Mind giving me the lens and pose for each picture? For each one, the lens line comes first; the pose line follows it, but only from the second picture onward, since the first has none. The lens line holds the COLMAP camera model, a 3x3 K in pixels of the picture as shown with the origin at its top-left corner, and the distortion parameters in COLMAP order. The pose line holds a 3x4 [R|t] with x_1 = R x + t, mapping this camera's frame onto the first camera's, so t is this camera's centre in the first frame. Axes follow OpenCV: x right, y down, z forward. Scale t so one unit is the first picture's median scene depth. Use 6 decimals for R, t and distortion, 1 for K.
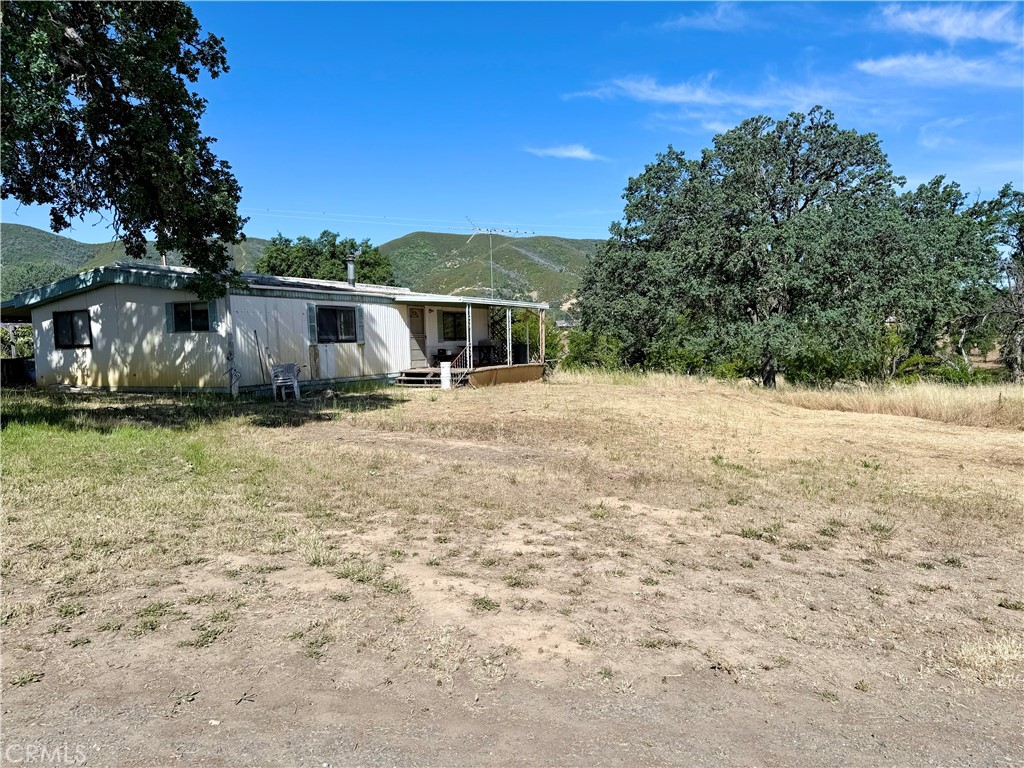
lens RADIAL K [[728.8, 0, 512.1], [0, 728.8, 396.2], [0, 0, 1]] dist [0.004528, -0.006020]
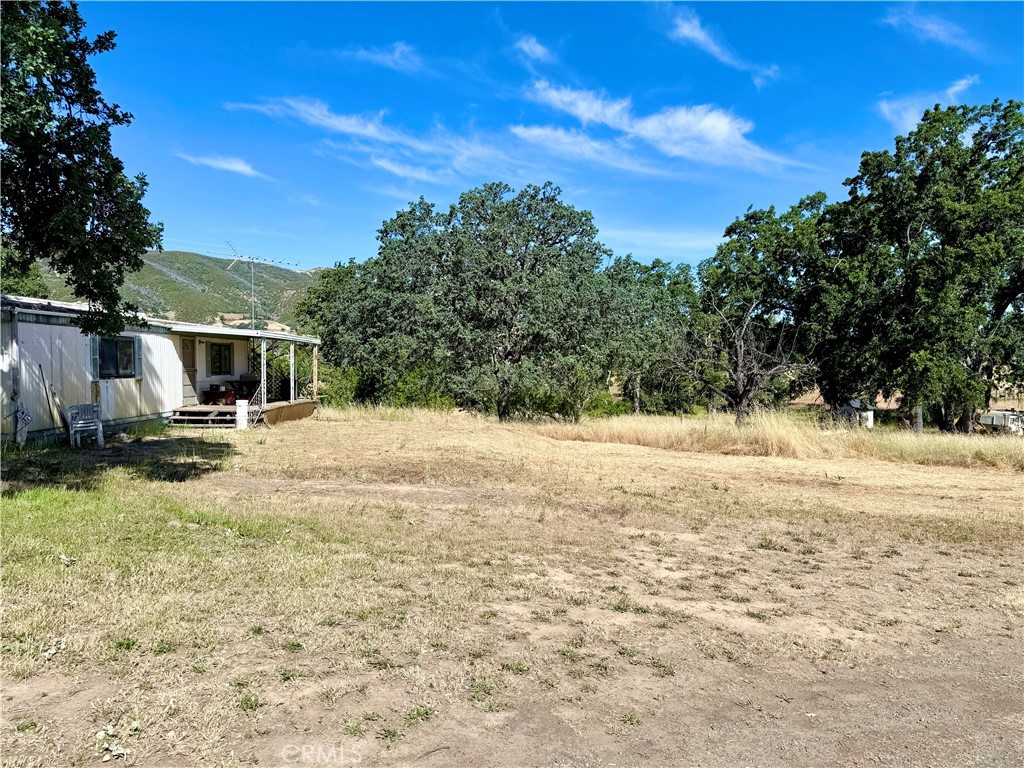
lens RADIAL K [[724.8, 0, 500.3], [0, 724.8, 442.4], [0, 0, 1]] dist [0.102609, -0.179361]
pose [[0.886125, -0.023144, 0.462868, -0.109109], [0.011708, 0.999551, 0.027564, -0.006977], [-0.463299, -0.019006, 0.885998, 0.005443]]
